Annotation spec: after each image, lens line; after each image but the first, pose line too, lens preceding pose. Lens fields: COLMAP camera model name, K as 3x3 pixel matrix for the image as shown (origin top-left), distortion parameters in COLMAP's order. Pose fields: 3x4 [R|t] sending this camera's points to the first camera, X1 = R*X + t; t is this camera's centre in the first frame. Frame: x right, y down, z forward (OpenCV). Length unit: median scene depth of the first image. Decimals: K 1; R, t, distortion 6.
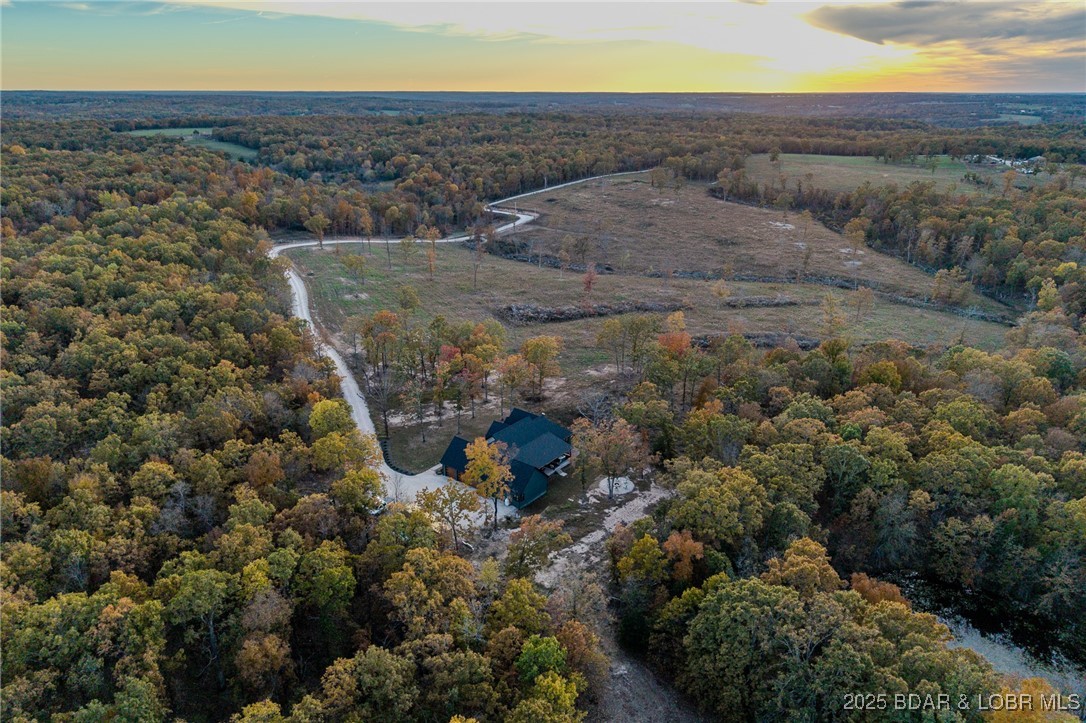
lens RADIAL K [[744.2, 0, 543.0], [0, 744.2, 361.5], [0, 0, 1]] dist [-0.001672, 0.004119]
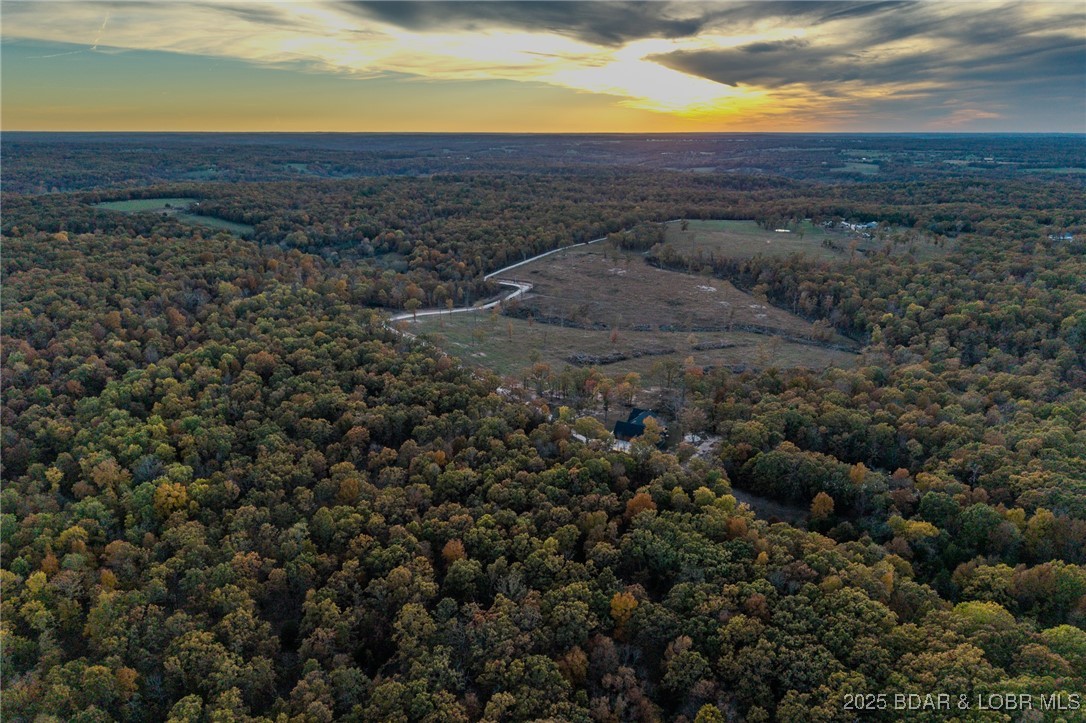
lens RADIAL K [[744.2, 0, 543.0], [0, 744.2, 361.5], [0, 0, 1]] dist [-0.001672, 0.004119]
pose [[0.988166, -0.047057, 0.145991, -0.243462], [0.054182, 0.997507, -0.045216, 0.005534], [-0.143499, 0.052591, 0.988252, -0.423702]]
